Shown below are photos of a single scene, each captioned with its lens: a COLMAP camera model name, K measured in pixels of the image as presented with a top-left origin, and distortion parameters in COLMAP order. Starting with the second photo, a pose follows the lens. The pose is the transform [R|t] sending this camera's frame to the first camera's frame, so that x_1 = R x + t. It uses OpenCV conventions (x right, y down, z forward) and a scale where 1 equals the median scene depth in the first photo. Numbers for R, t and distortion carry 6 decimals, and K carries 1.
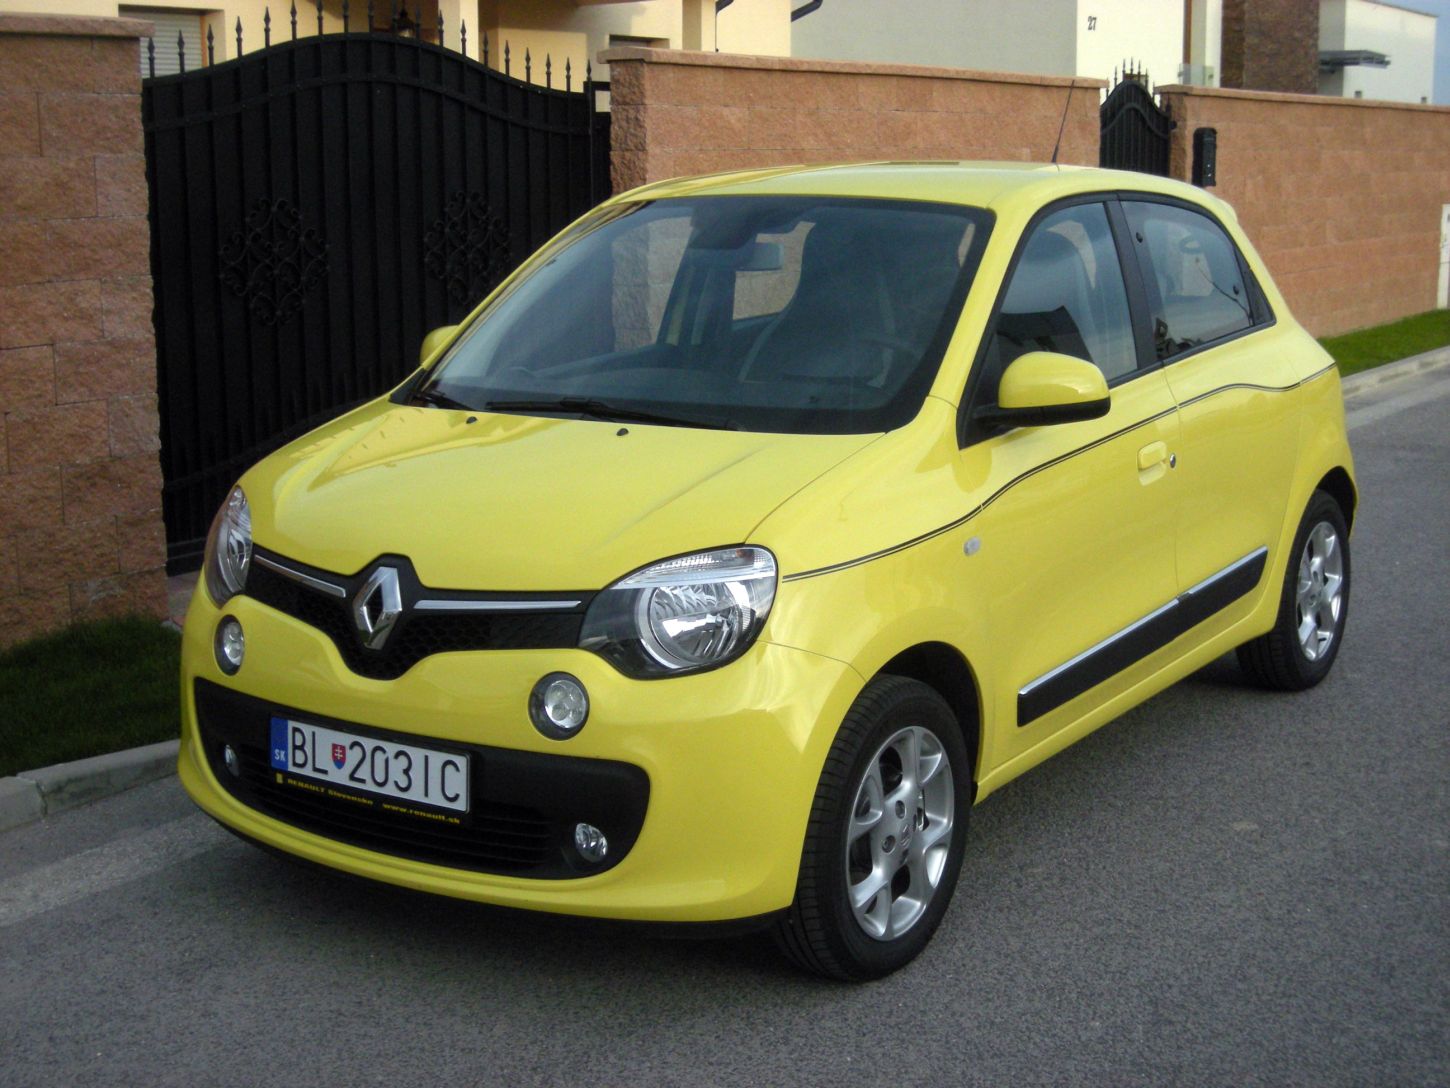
lens RADIAL K [[2044.5, 0, 725.0], [0, 2044.5, 544.0], [0, 0, 1]] dist [-0.119167, 0.059337]
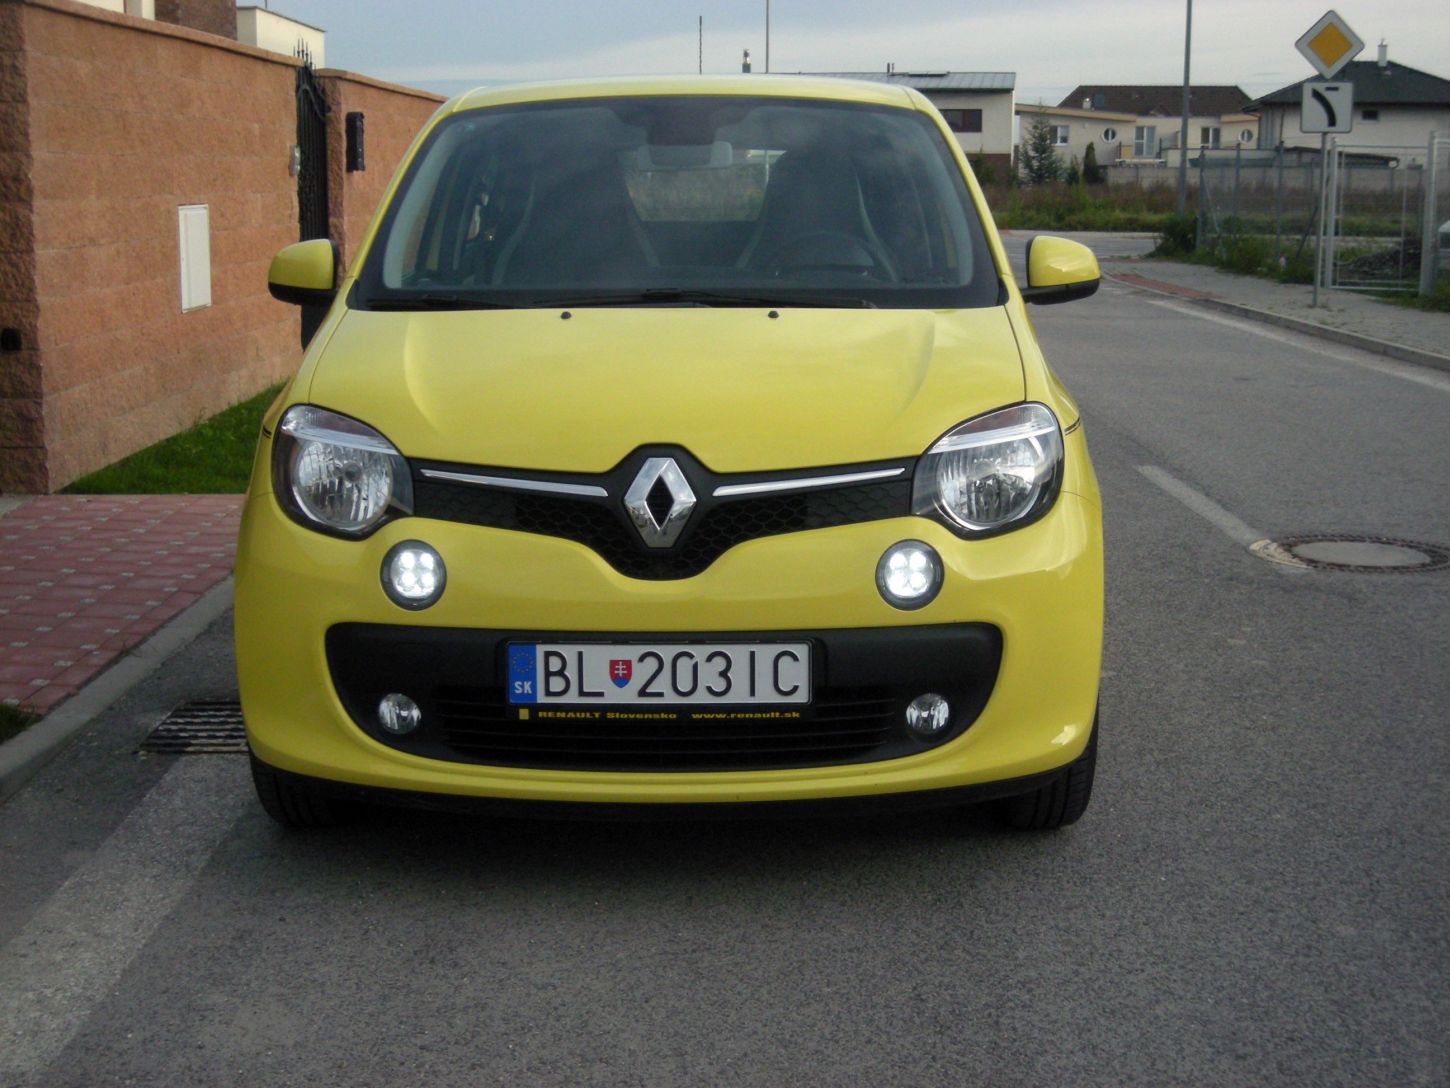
lens RADIAL K [[2044.5, 0, 725.0], [0, 2044.5, 544.0], [0, 0, 1]] dist [-0.119167, 0.059337]
pose [[0.826140, -0.089042, 0.556386, -0.650034], [0.097198, 0.995153, 0.014938, 0.038821], [-0.555019, 0.041739, 0.830790, 0.223656]]
